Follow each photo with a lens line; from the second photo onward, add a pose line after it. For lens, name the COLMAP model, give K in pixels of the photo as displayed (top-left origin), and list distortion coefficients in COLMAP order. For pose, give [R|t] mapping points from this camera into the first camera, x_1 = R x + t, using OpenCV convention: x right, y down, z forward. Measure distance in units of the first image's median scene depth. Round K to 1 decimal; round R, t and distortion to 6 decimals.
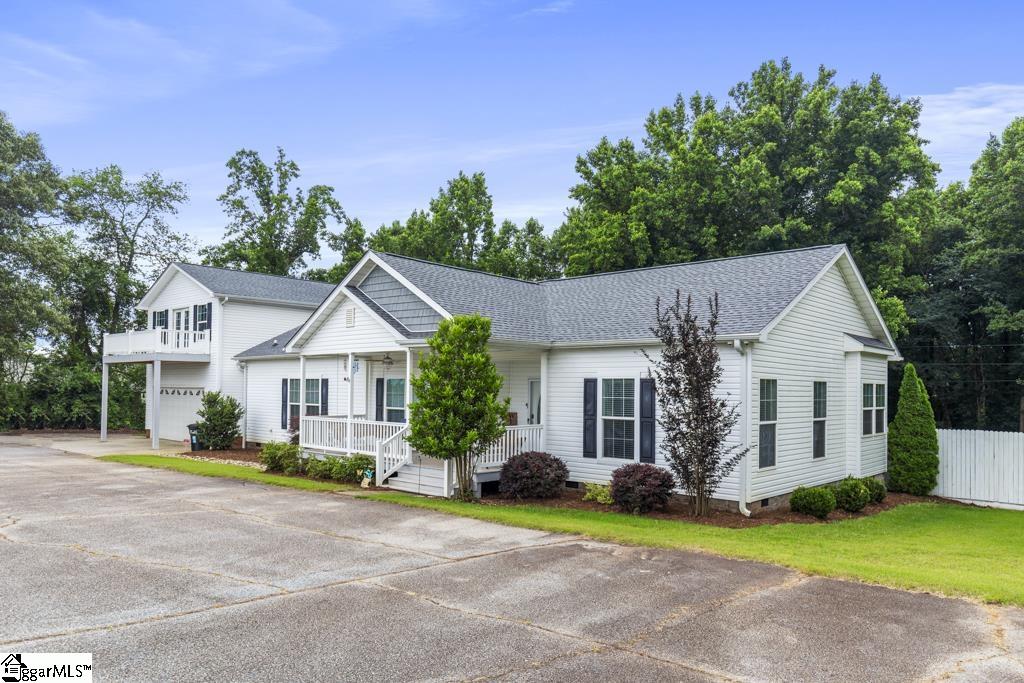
lens RADIAL K [[680.3, 0, 511.6], [0, 680.3, 357.7], [0, 0, 1]] dist [0.007922, 0.000018]
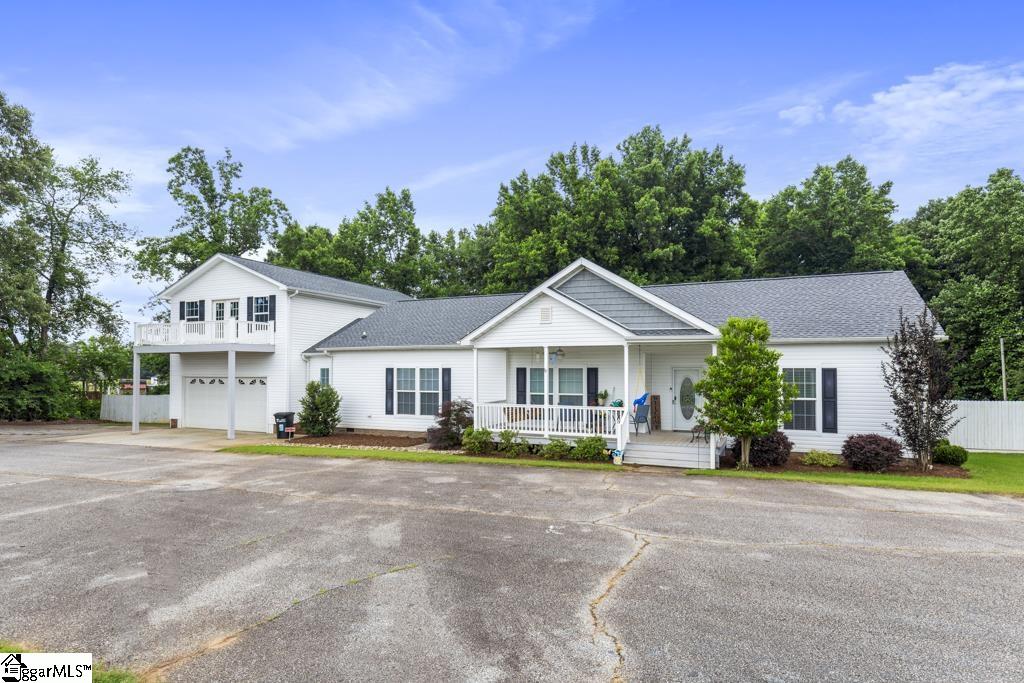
lens RADIAL K [[542.4, 0, 515.4], [0, 542.4, 351.4], [0, 0, 1]] dist [0.016796, -0.000038]
pose [[0.953214, -0.001326, 0.302295, -0.201414], [-0.002232, 0.999932, 0.011423, -0.003230], [-0.302289, -0.011563, 0.953146, 0.057146]]
